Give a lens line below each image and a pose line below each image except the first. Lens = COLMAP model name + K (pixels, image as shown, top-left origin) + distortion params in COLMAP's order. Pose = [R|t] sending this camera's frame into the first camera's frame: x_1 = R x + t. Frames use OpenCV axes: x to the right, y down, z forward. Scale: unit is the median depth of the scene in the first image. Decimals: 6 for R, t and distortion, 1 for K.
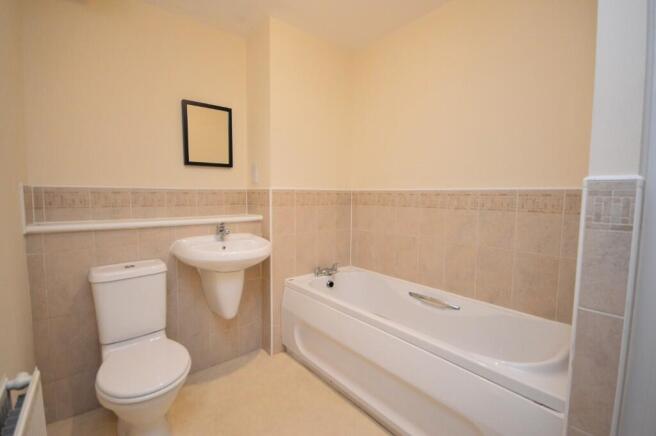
lens RADIAL K [[293.6, 0, 324.4], [0, 293.6, 219.3], [0, 0, 1]] dist [0.003106, -0.006936]
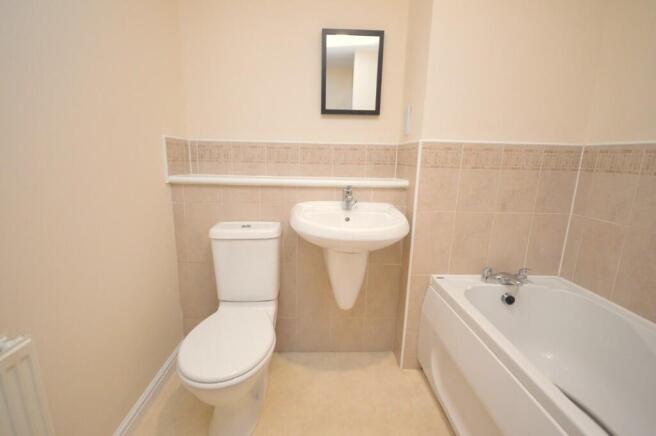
lens RADIAL K [[293.6, 0, 324.4], [0, 293.6, 219.3], [0, 0, 1]] dist [0.003106, -0.006936]
pose [[0.793080, 0.135402, -0.593878, 0.064415], [-0.068040, 0.988571, 0.134529, -0.002549], [0.605306, -0.066285, 0.793228, 0.320155]]
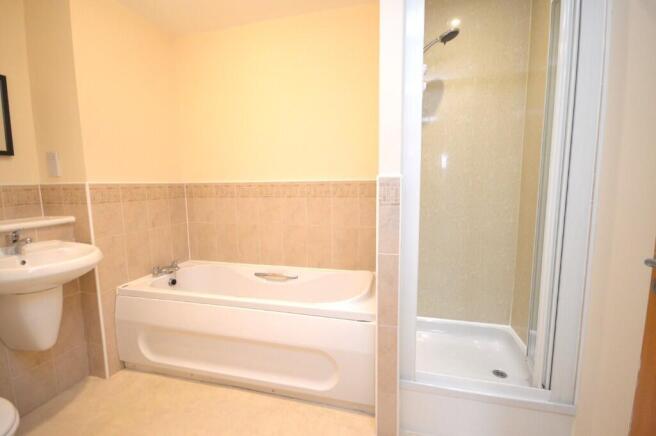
lens RADIAL K [[289.7, 0, 328.0], [0, 289.7, 218.0], [0, 0, 1]] dist [-0.001364, -0.007781]
pose [[0.804666, -0.087676, 0.587219, -0.120351], [0.068784, 0.996143, 0.054477, -0.003608], [-0.589730, -0.003444, 0.807593, -0.060888]]
